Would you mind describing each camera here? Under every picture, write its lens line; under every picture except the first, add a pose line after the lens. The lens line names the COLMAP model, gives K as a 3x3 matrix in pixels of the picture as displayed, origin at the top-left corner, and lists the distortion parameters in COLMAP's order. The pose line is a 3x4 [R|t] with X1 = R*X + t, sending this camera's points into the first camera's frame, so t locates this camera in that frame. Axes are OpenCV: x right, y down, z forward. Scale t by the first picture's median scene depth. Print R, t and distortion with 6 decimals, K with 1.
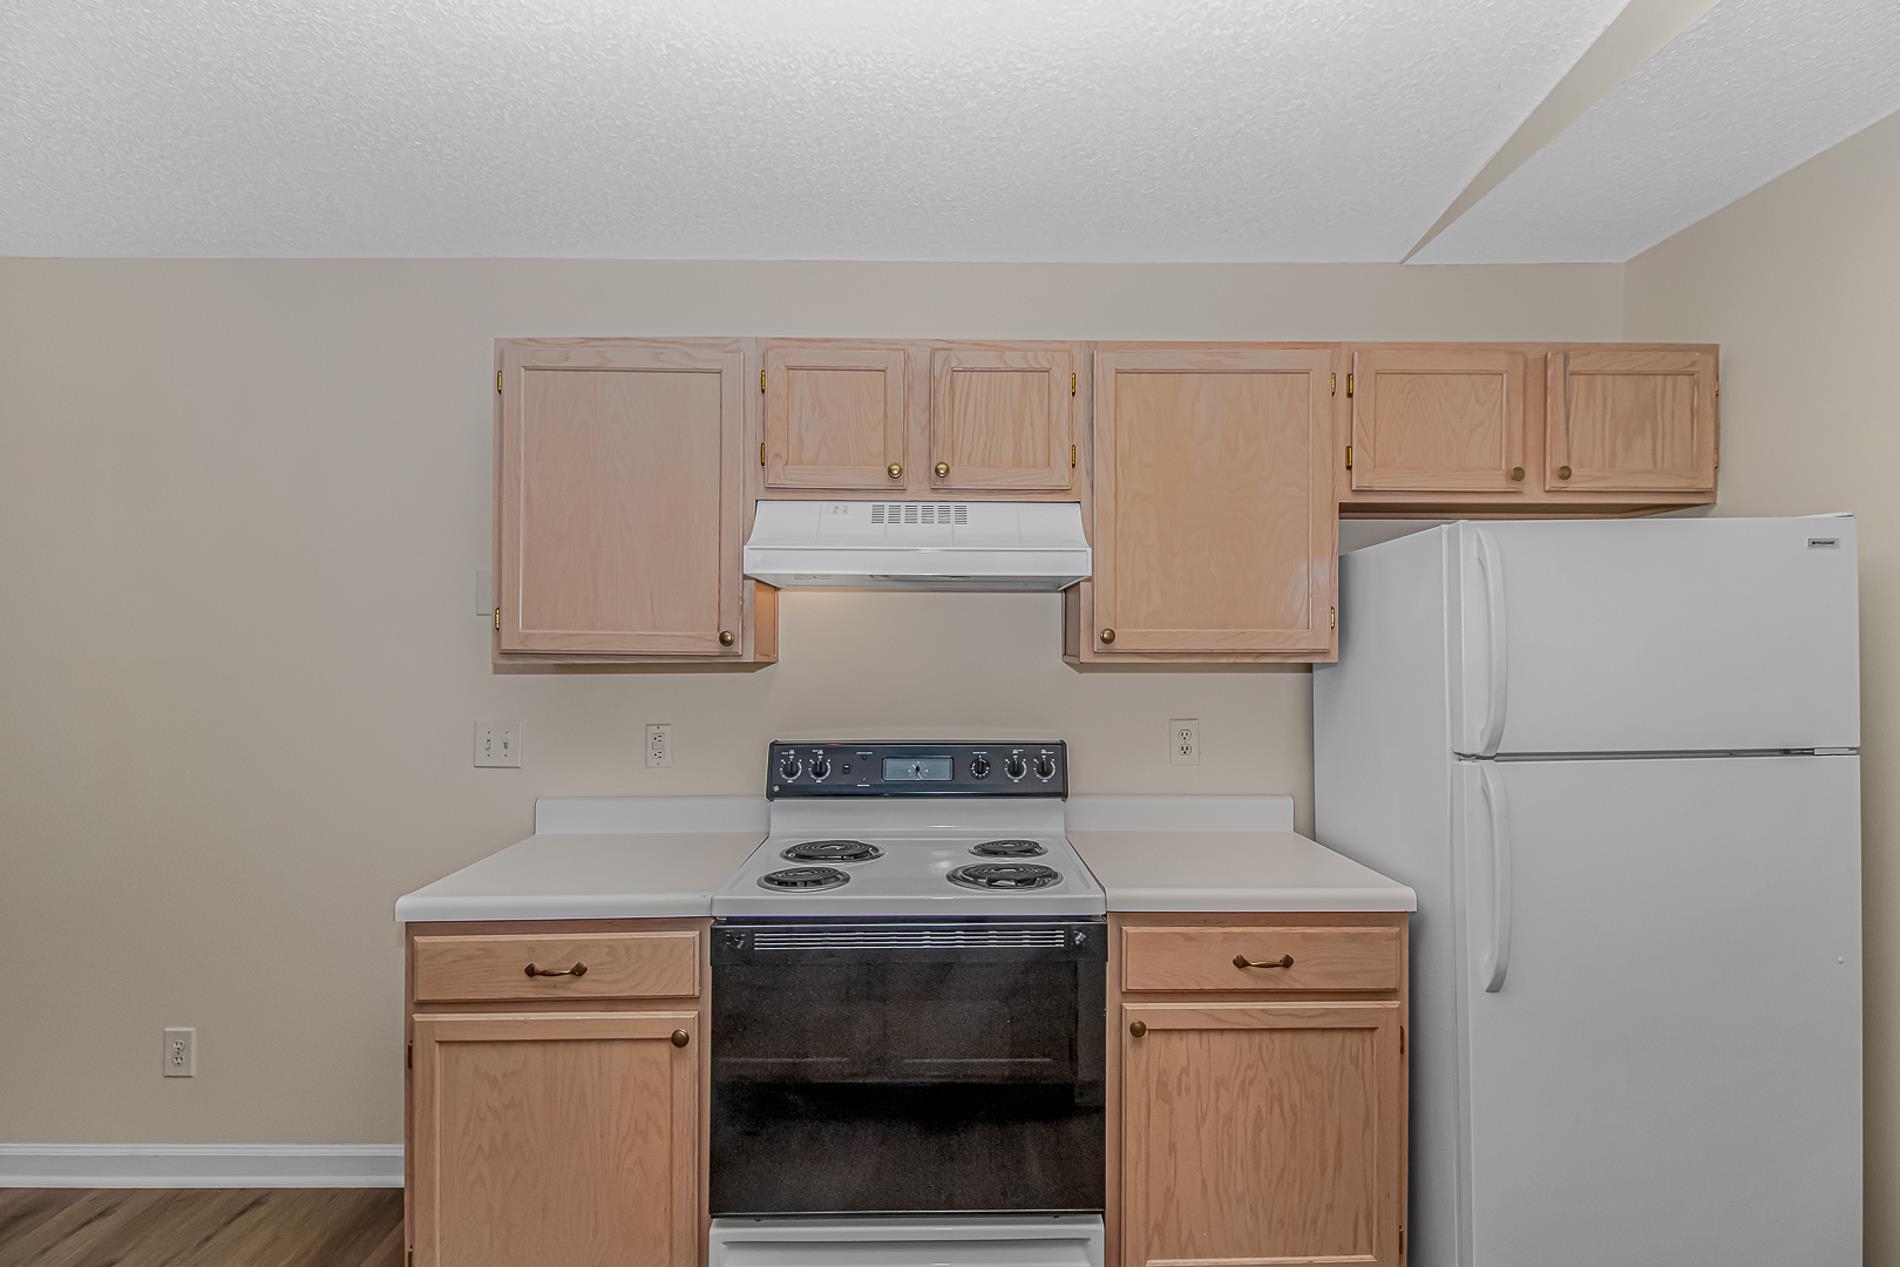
lens RADIAL K [[906.1, 0, 950.0], [0, 906.1, 633.5], [0, 0, 1]] dist [0.021261, -0.020167]
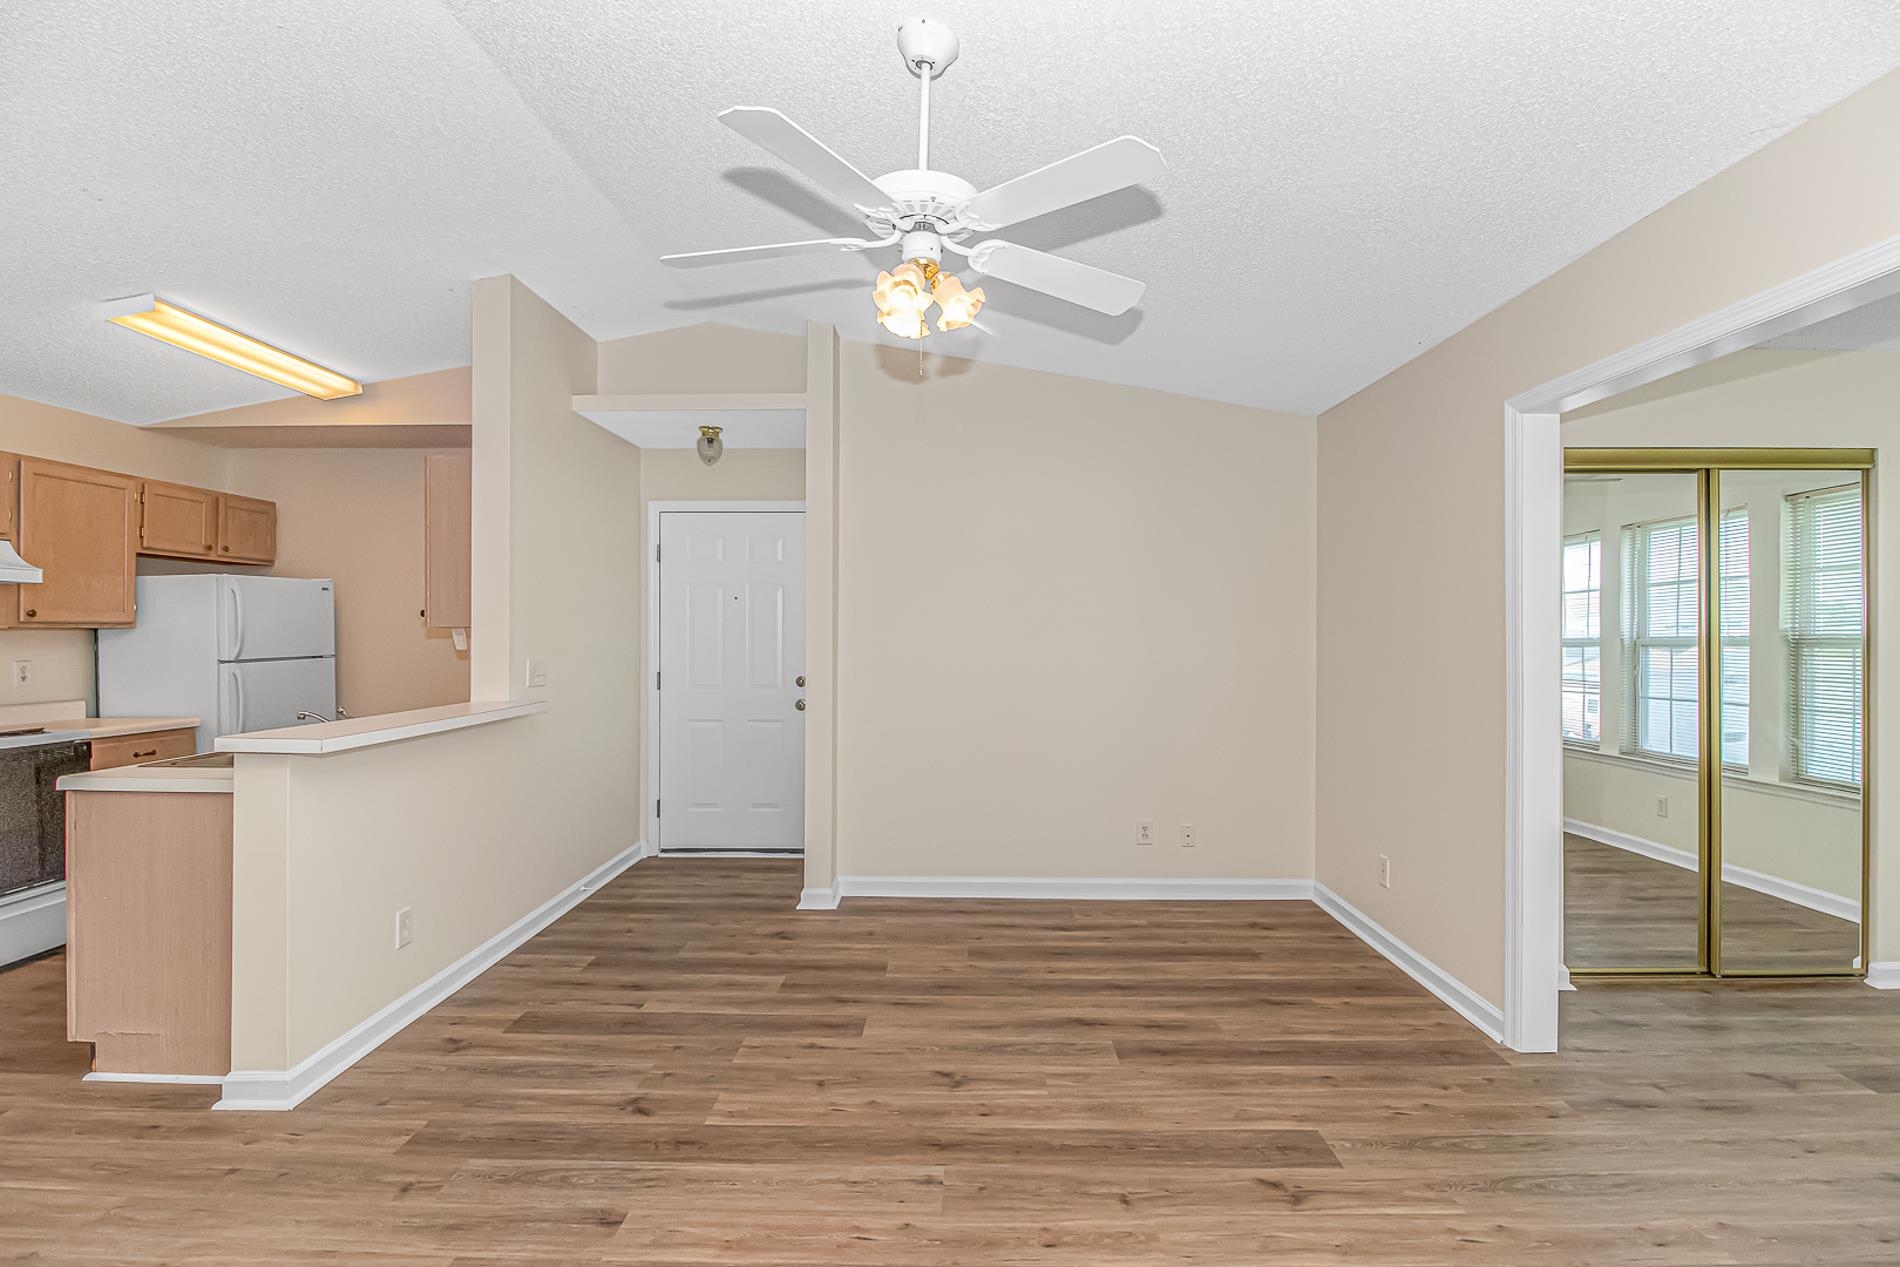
lens RADIAL K [[879.0, 0, 984.4], [0, 879.0, 617.1], [0, 0, 1]] dist [0.026043, -0.017855]
pose [[-0.010296, 0.017494, 0.999794, -1.664543], [-0.008720, 0.999807, -0.017584, 0.025638], [-0.999909, -0.008899, -0.010142, -0.962986]]
